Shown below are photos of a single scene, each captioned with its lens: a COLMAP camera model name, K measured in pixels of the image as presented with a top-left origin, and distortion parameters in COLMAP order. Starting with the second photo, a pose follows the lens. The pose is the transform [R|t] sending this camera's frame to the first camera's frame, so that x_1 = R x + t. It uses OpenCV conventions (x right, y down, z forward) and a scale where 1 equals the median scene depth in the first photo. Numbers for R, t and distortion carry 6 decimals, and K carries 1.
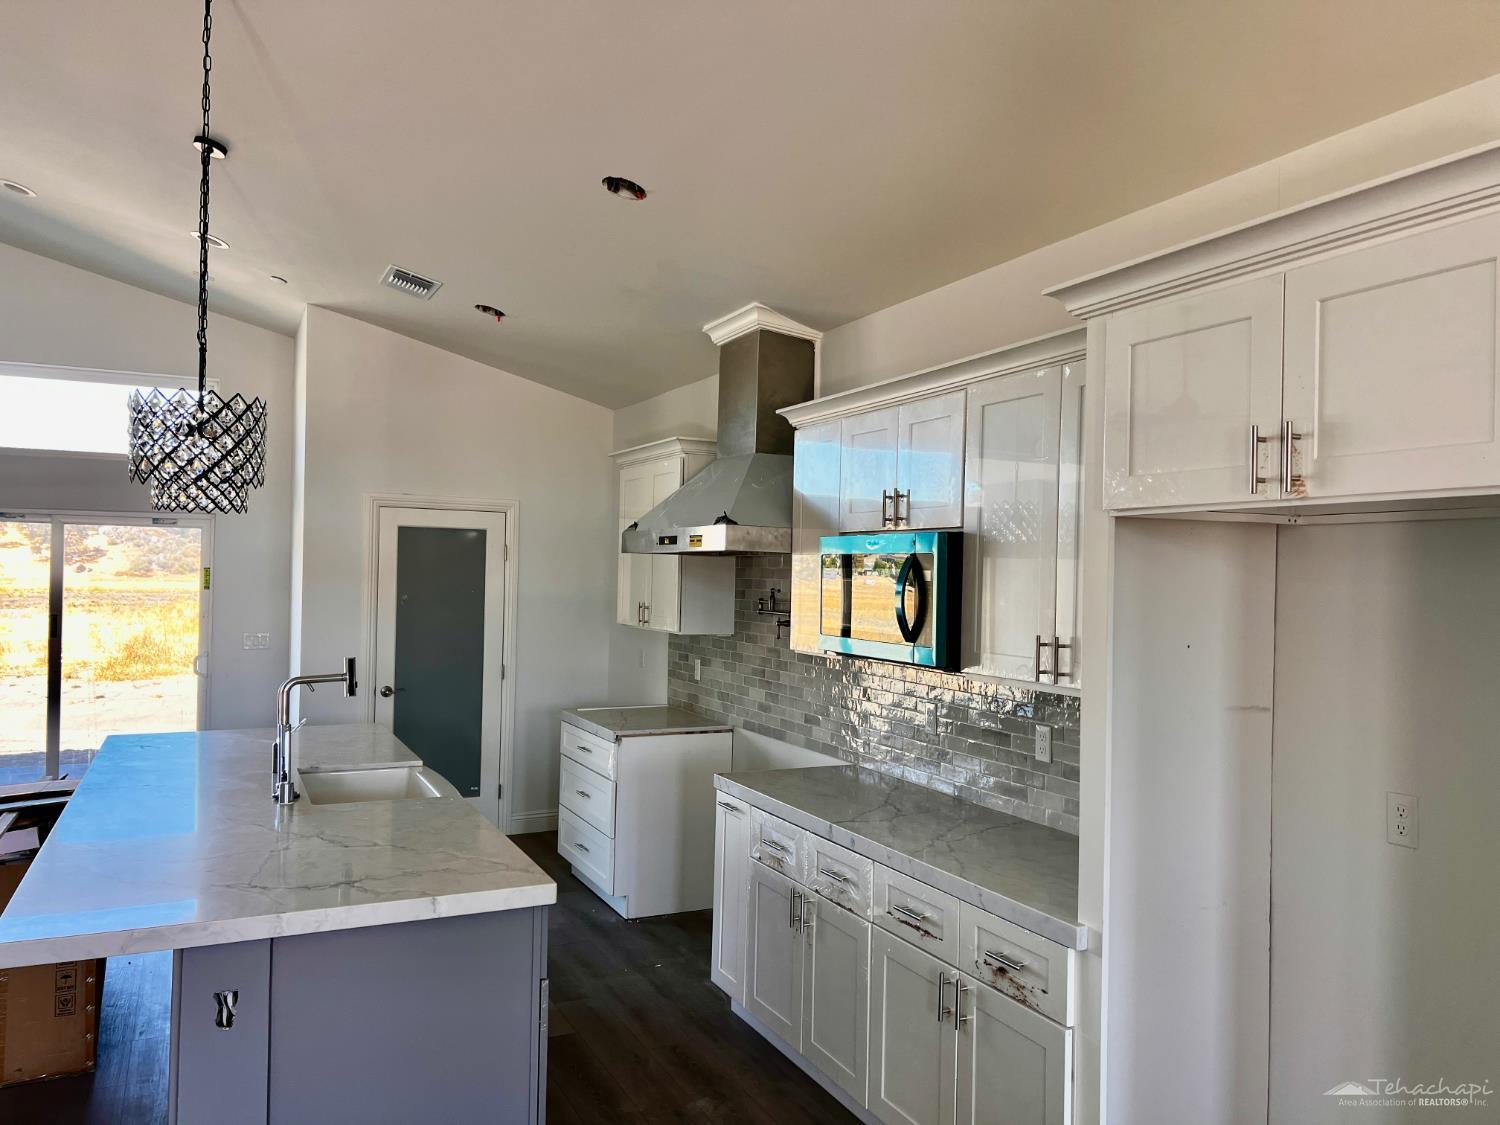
lens RADIAL K [[1134.4, 0, 757.4], [0, 1134.4, 558.1], [0, 0, 1]] dist [0.057682, -0.001652]
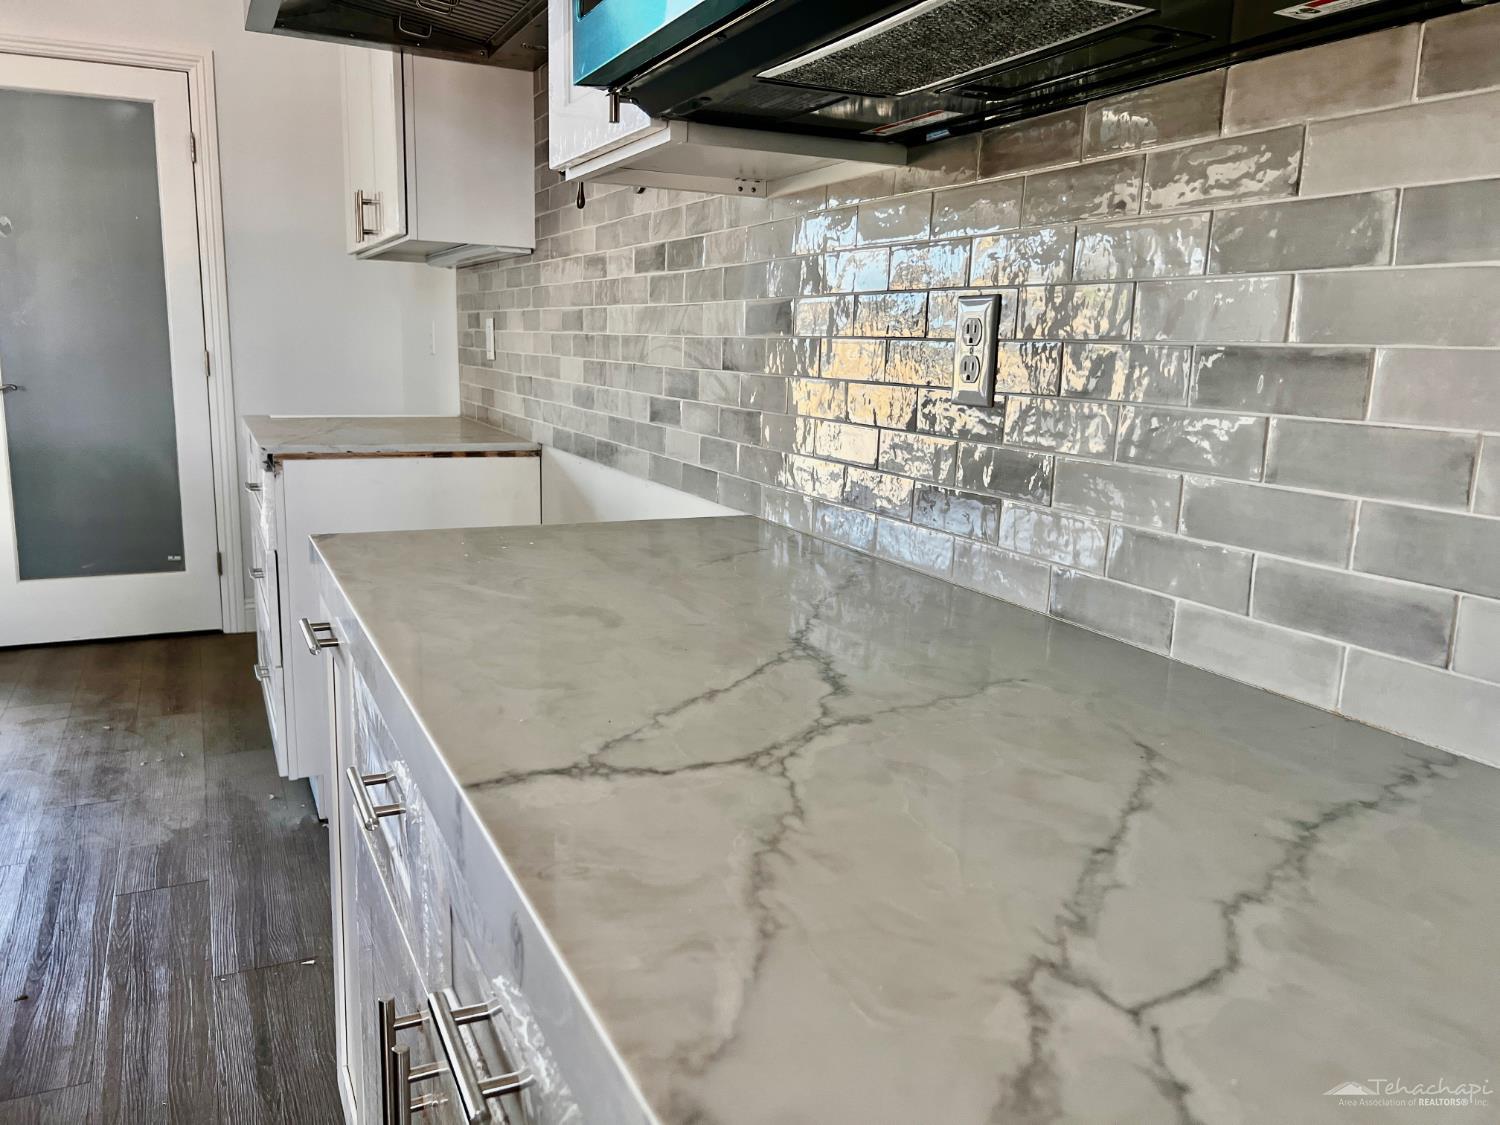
lens RADIAL K [[1134.4, 0, 744.4], [0, 1134.4, 560.1], [0, 0, 1]] dist [0.057682, -0.001652]
pose [[0.999936, 0.011040, -0.002326, 0.078887], [-0.010353, 0.979770, 0.199861, 0.112807], [0.004486, -0.199824, 0.979821, 0.585184]]
